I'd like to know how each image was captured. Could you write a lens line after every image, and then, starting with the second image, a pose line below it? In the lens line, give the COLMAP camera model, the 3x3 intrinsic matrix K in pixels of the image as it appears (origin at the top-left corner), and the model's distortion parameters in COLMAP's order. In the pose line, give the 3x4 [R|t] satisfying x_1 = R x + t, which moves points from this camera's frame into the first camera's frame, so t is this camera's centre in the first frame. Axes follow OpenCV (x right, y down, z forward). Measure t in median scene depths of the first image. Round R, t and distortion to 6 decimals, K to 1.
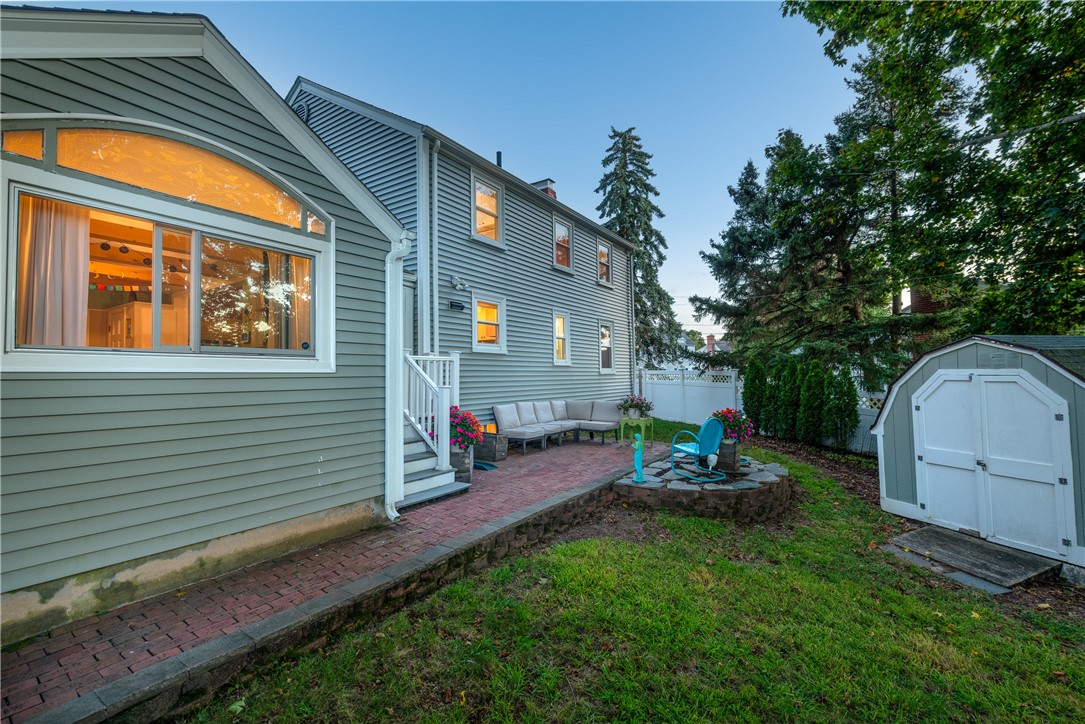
lens RADIAL K [[464.6, 0, 542.5], [0, 464.6, 362.0], [0, 0, 1]] dist [-0.000319, -0.000251]
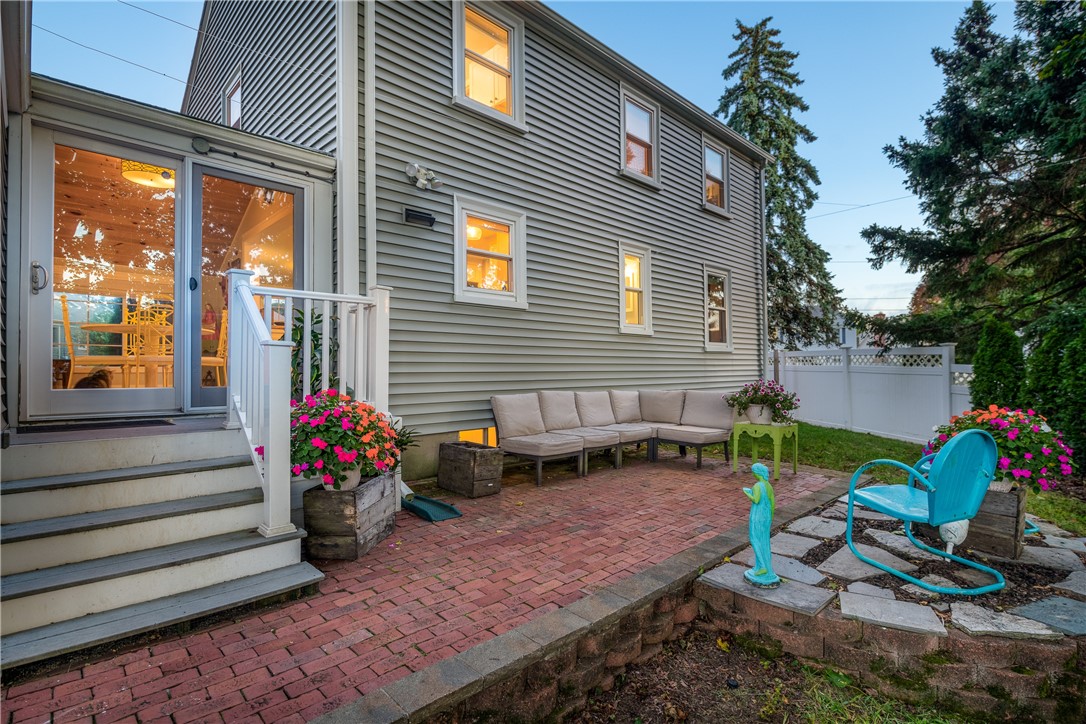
lens RADIAL K [[494.3, 0, 541.4], [0, 494.3, 368.5], [0, 0, 1]] dist [0.012807, -0.006583]
pose [[0.971226, -0.000561, -0.238161, 0.082513], [0.006469, 0.999690, 0.024024, 0.039464], [0.238074, -0.024873, 0.970929, 0.357635]]
